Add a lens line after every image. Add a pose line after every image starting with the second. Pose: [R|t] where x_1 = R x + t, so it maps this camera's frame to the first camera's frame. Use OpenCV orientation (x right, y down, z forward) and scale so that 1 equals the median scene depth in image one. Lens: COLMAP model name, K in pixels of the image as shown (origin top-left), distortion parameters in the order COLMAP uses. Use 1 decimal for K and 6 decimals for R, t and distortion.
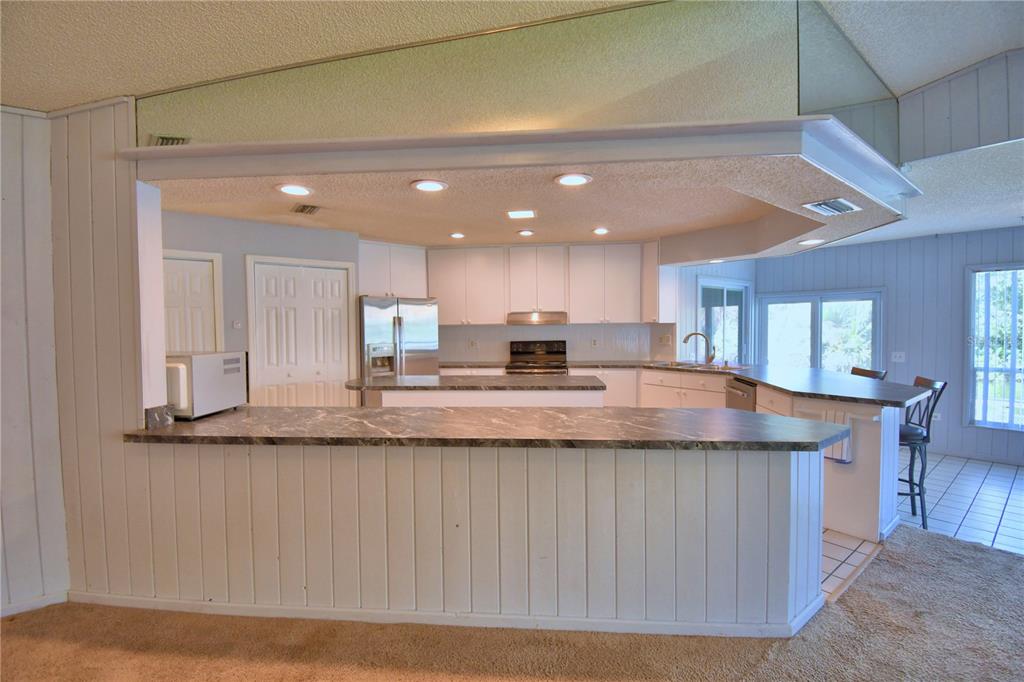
lens RADIAL K [[450.9, 0, 508.6], [0, 450.9, 341.5], [0, 0, 1]] dist [0.002375, -0.019455]
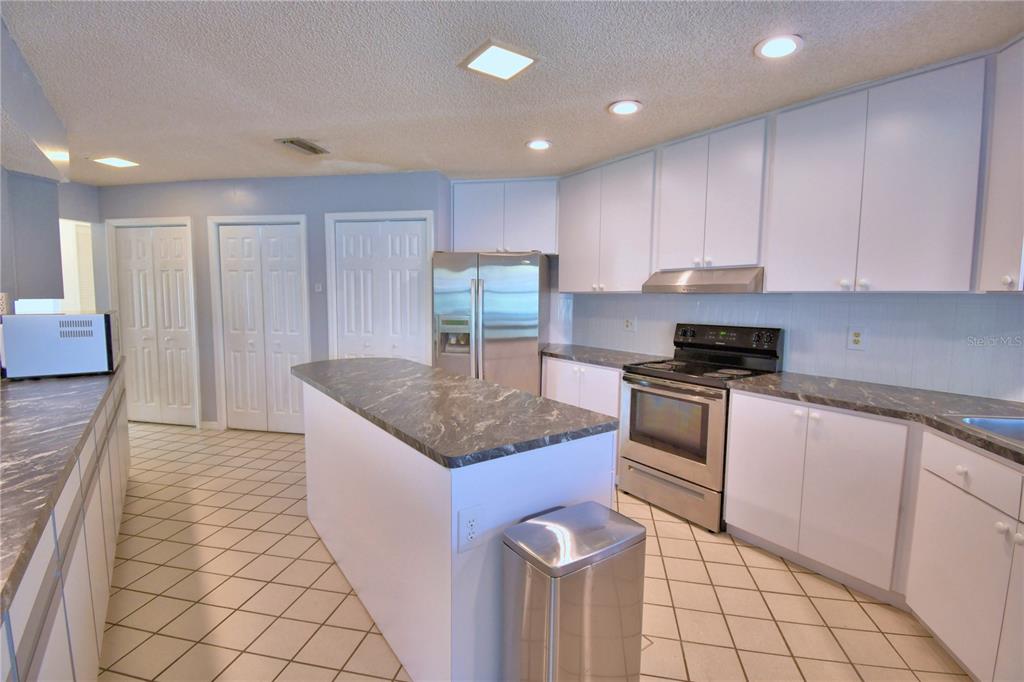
lens RADIAL K [[467.7, 0, 510.0], [0, 467.7, 343.1], [0, 0, 1]] dist [0.002737, -0.000034]
pose [[0.651407, 0.094085, -0.752873, 0.366170], [-0.043149, 0.995270, 0.087043, -0.020497], [0.757501, -0.024215, 0.652385, 0.545573]]
